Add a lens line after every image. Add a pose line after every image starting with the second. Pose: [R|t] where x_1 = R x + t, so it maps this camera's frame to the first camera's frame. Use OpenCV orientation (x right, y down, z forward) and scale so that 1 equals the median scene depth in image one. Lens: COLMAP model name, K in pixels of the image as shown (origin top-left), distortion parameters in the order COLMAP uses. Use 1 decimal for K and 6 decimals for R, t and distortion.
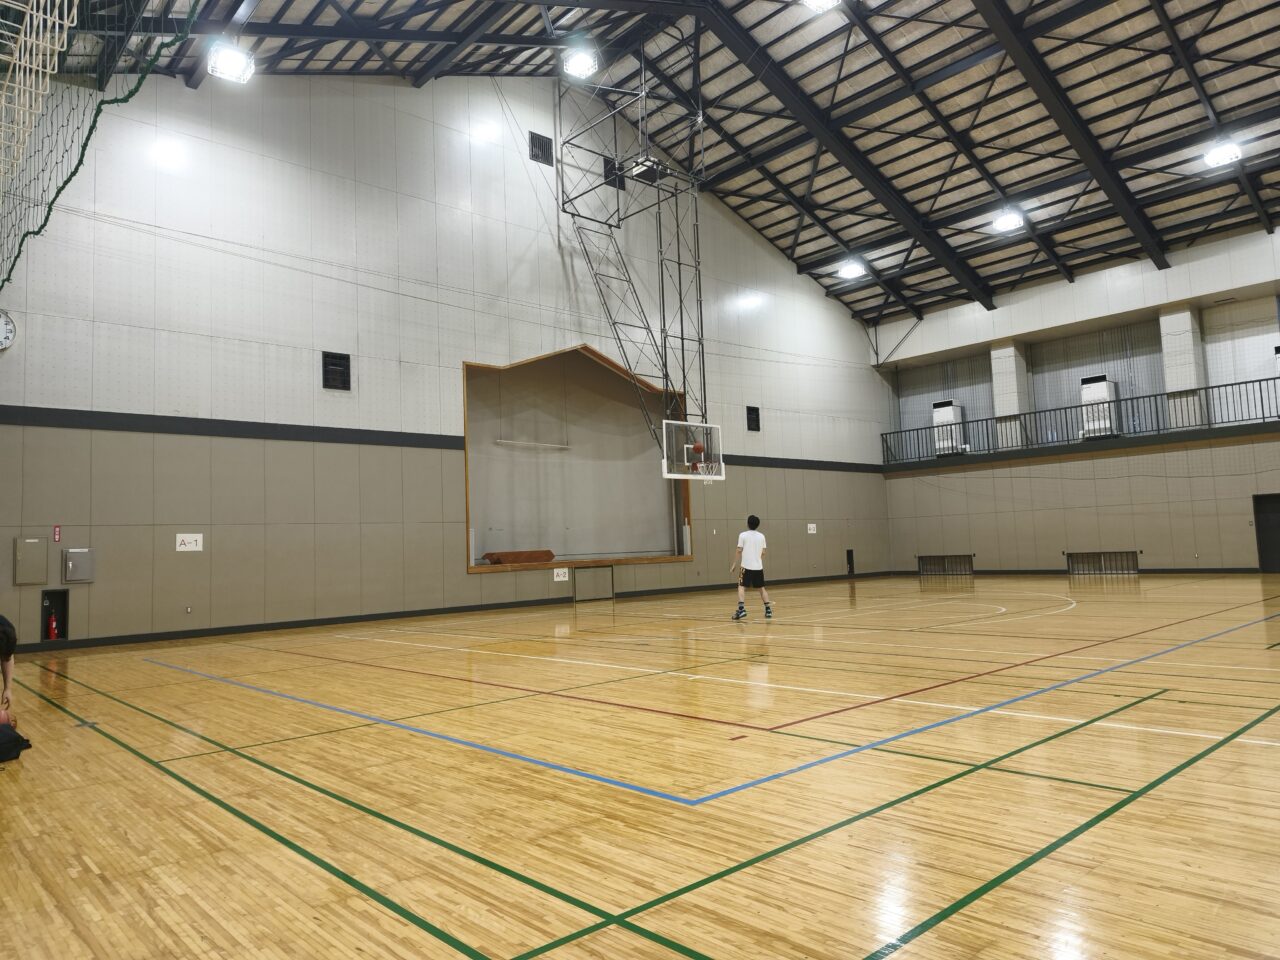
lens RADIAL K [[844.7, 0, 637.3], [0, 844.7, 480.7], [0, 0, 1]] dist [0.002826, -0.009533]
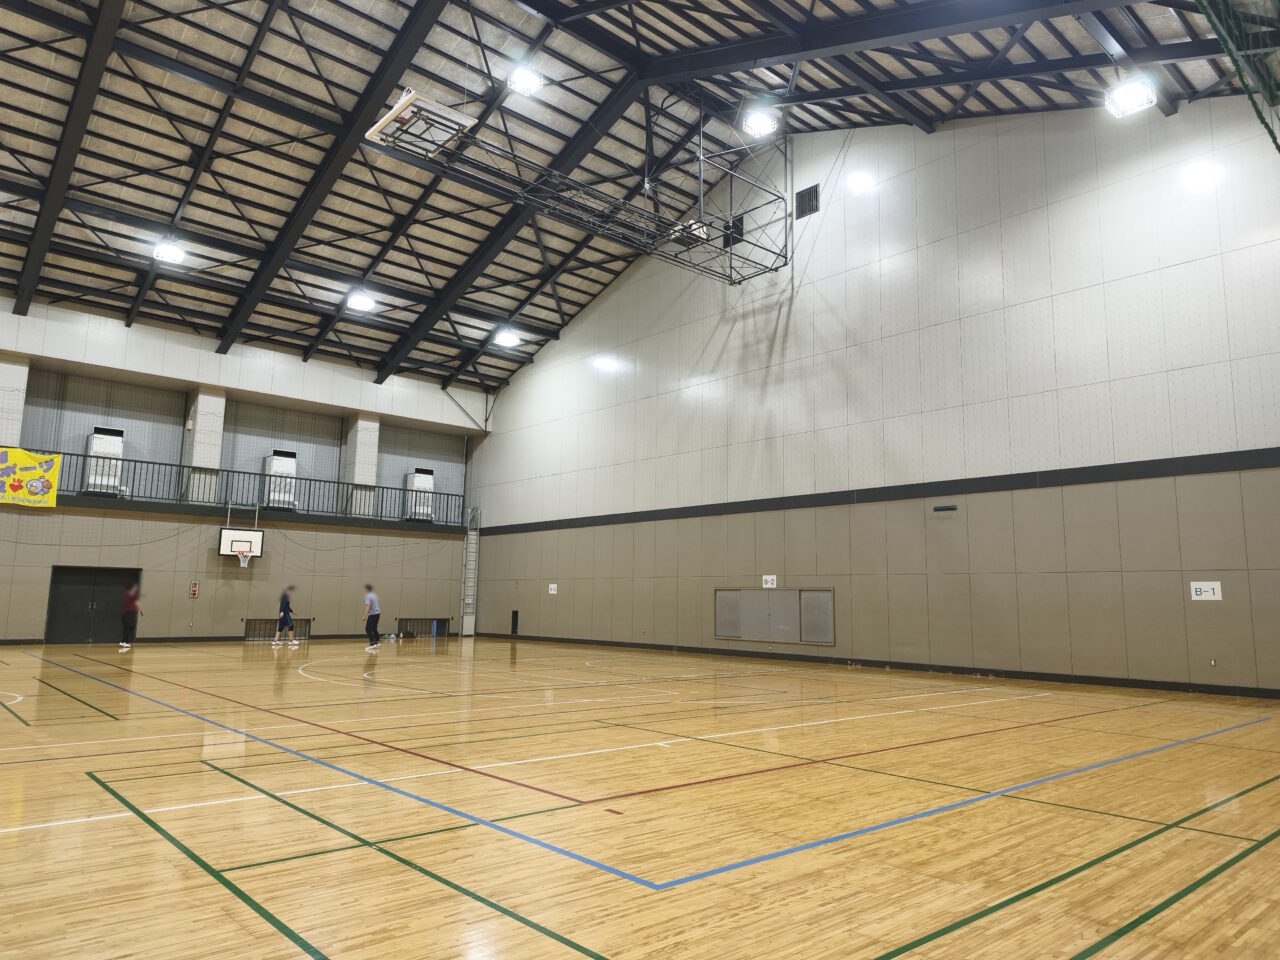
lens RADIAL K [[844.7, 0, 636.9], [0, 844.7, 478.2], [0, 0, 1]] dist [0.002826, -0.009533]
pose [[-0.010548, 0.182228, 0.983200, -0.432913], [-0.091188, 0.978982, -0.182424, 0.054439], [-0.995778, -0.091580, 0.006291, 0.483071]]
